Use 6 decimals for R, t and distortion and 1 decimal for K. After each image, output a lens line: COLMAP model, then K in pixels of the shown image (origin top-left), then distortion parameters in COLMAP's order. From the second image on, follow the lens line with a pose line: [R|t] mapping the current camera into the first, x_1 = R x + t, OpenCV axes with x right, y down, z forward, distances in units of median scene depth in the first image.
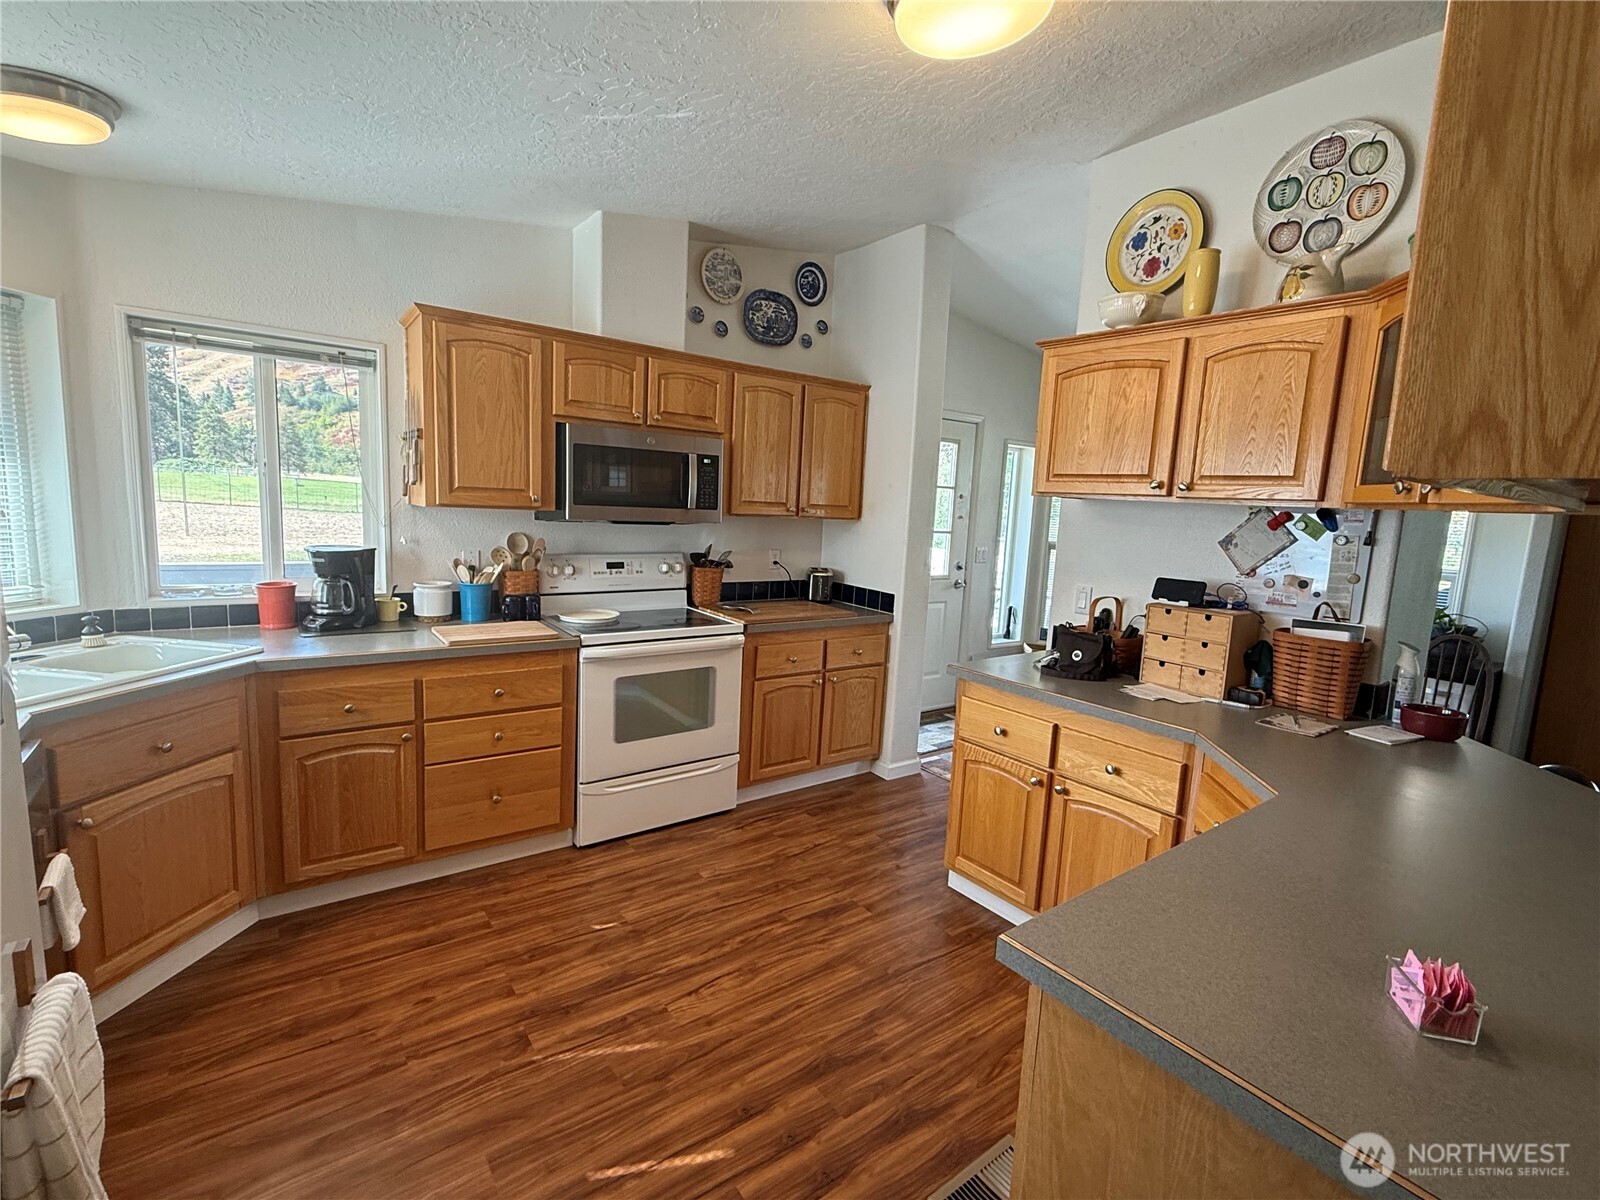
lens RADIAL K [[729.5, 0, 800.0], [0, 729.5, 600.0], [0, 0, 1]] dist [-0.002563, 0.000020]
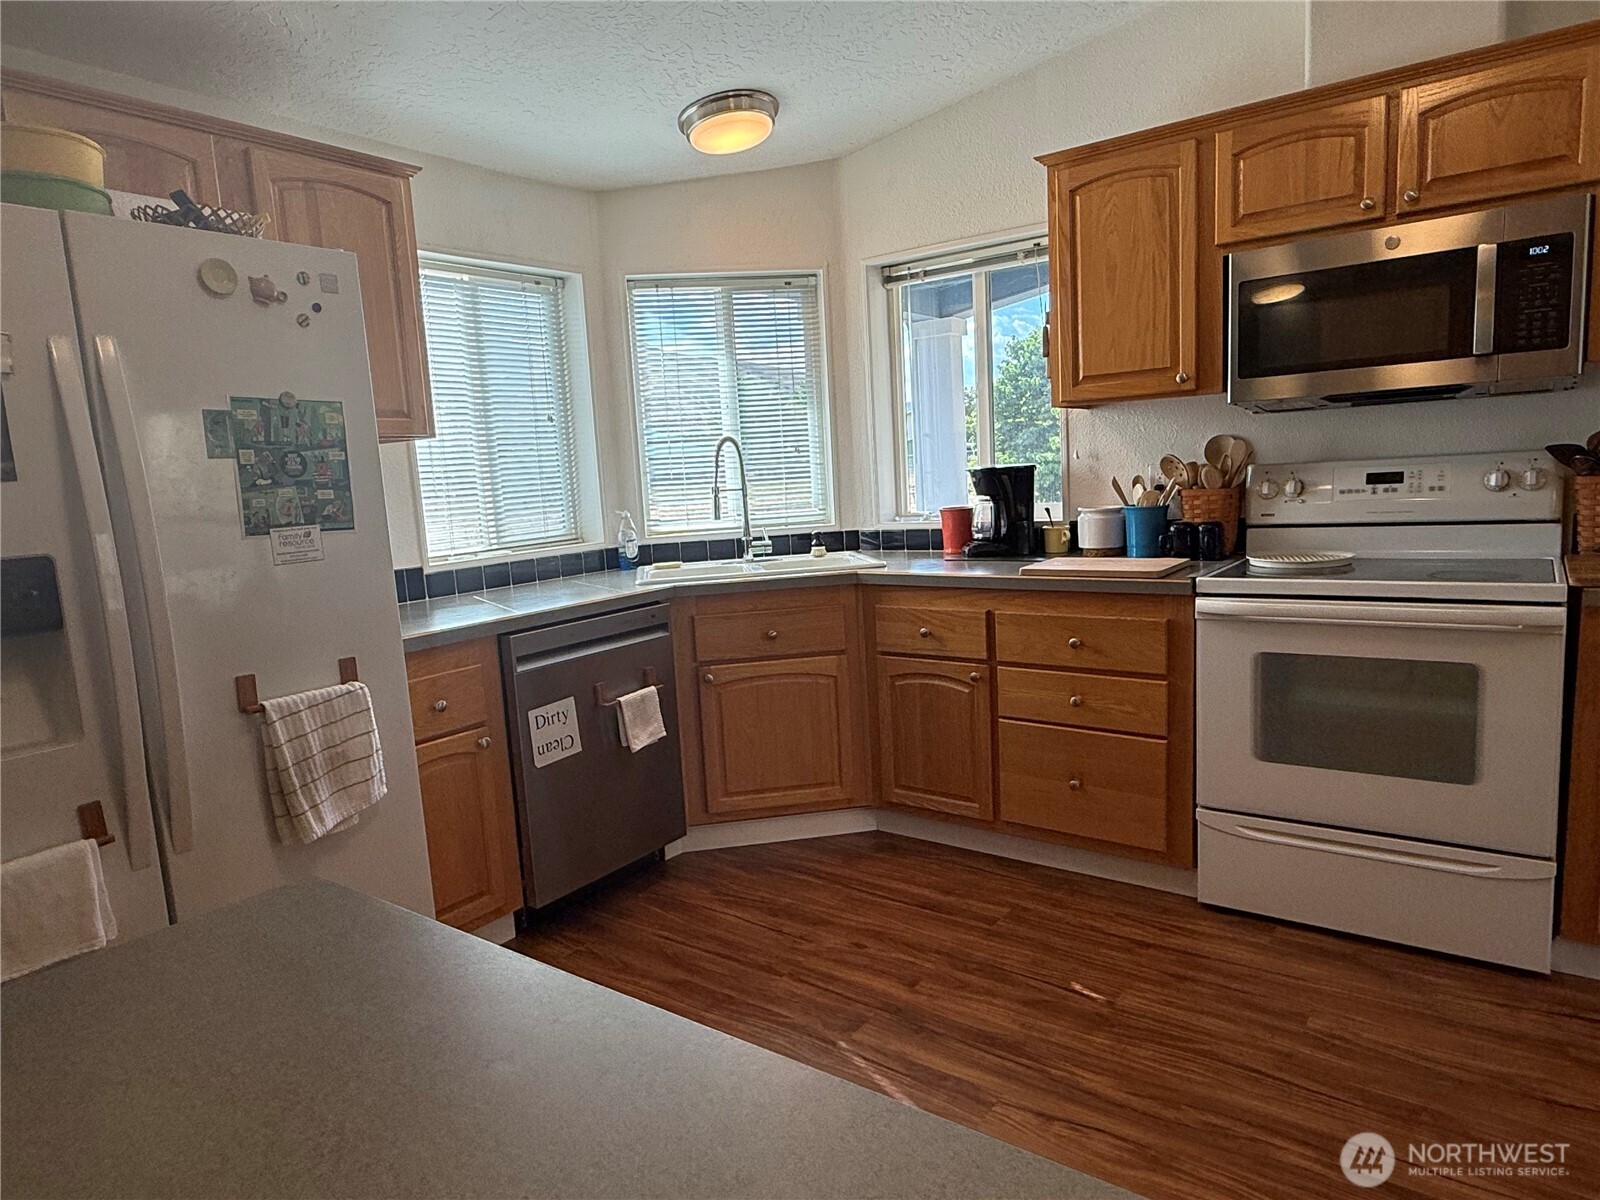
lens RADIAL K [[969.0, 0, 795.4], [0, 969.0, 604.4], [0, 0, 1]] dist [0.000493, 0.001426]
pose [[0.286732, 0.066406, -0.955706, 0.488182], [-0.059652, 0.996896, 0.051371, 0.056614], [0.956152, 0.042280, 0.289804, 0.459069]]
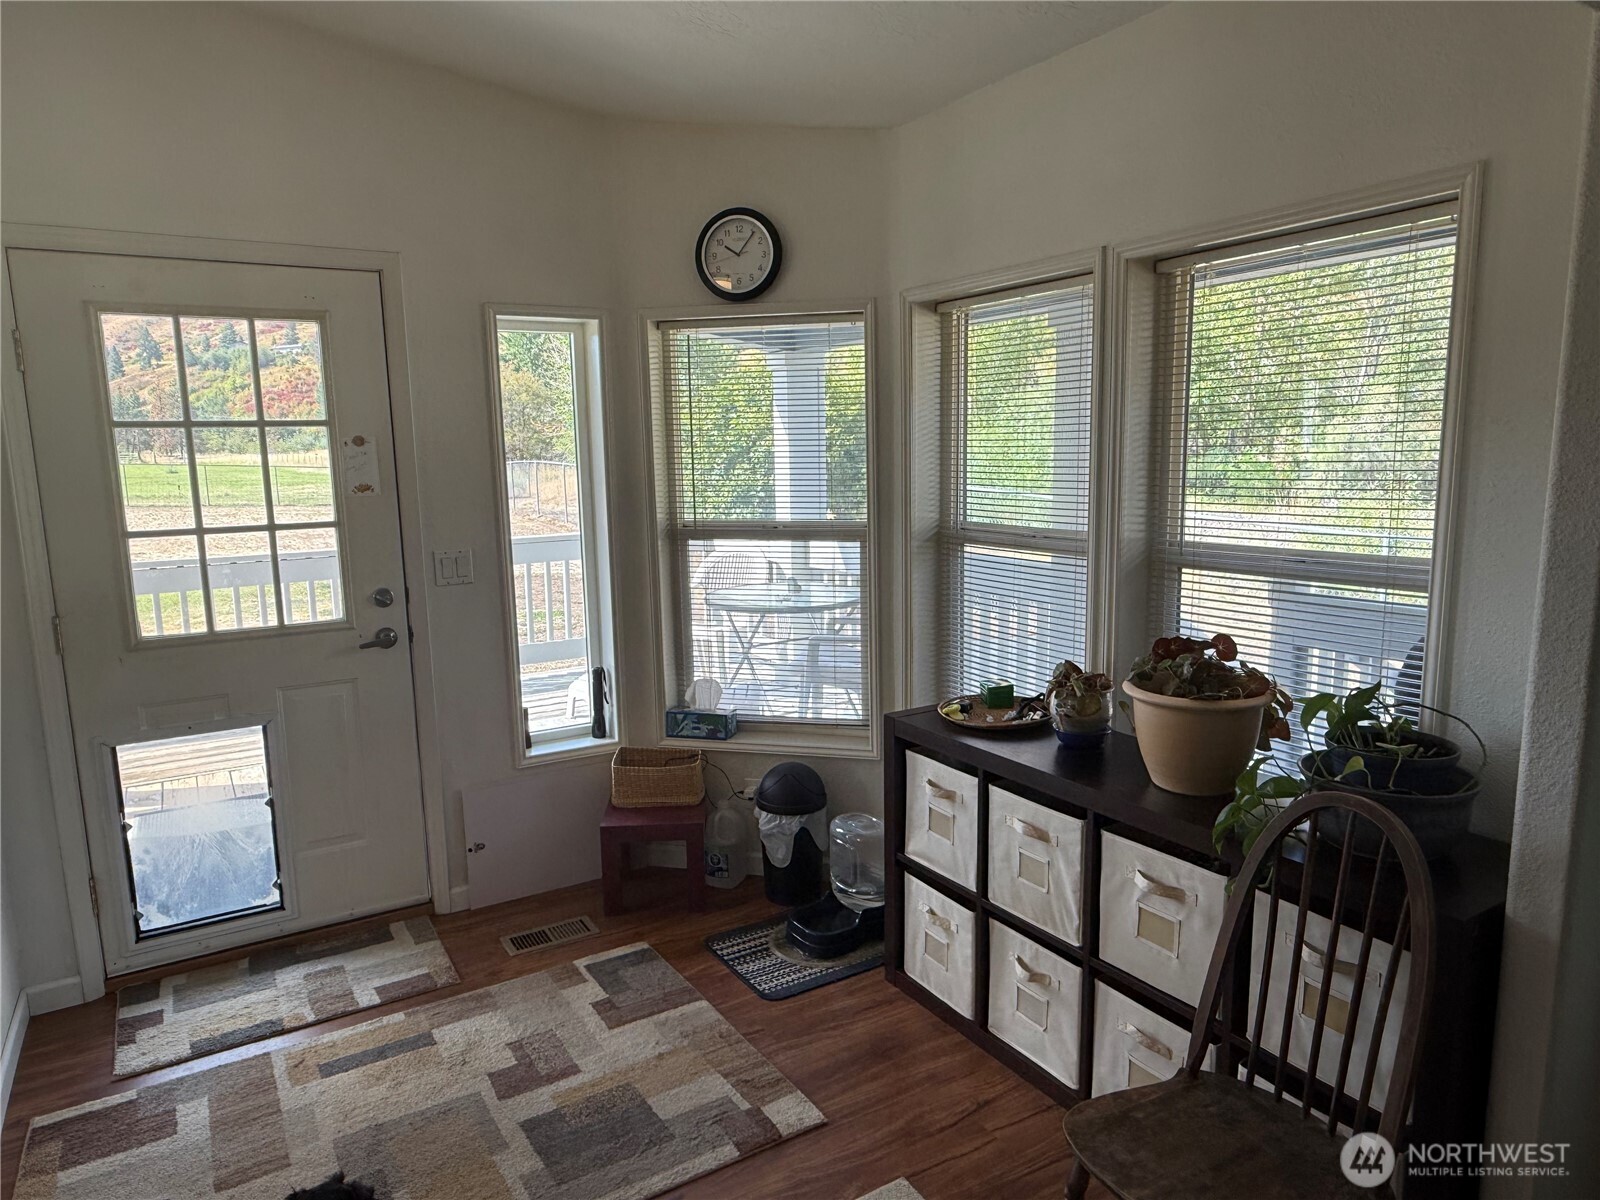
lens RADIAL K [[1025.2, 0, 800.0], [0, 1025.2, 600.0], [0, 0, 1]] dist [-0.002061, 0.000023]
pose [[0.993270, -0.055804, -0.101495, 0.042802], [0.057098, 0.998320, 0.009885, -0.002878], [0.100773, -0.015613, 0.994787, 0.032875]]
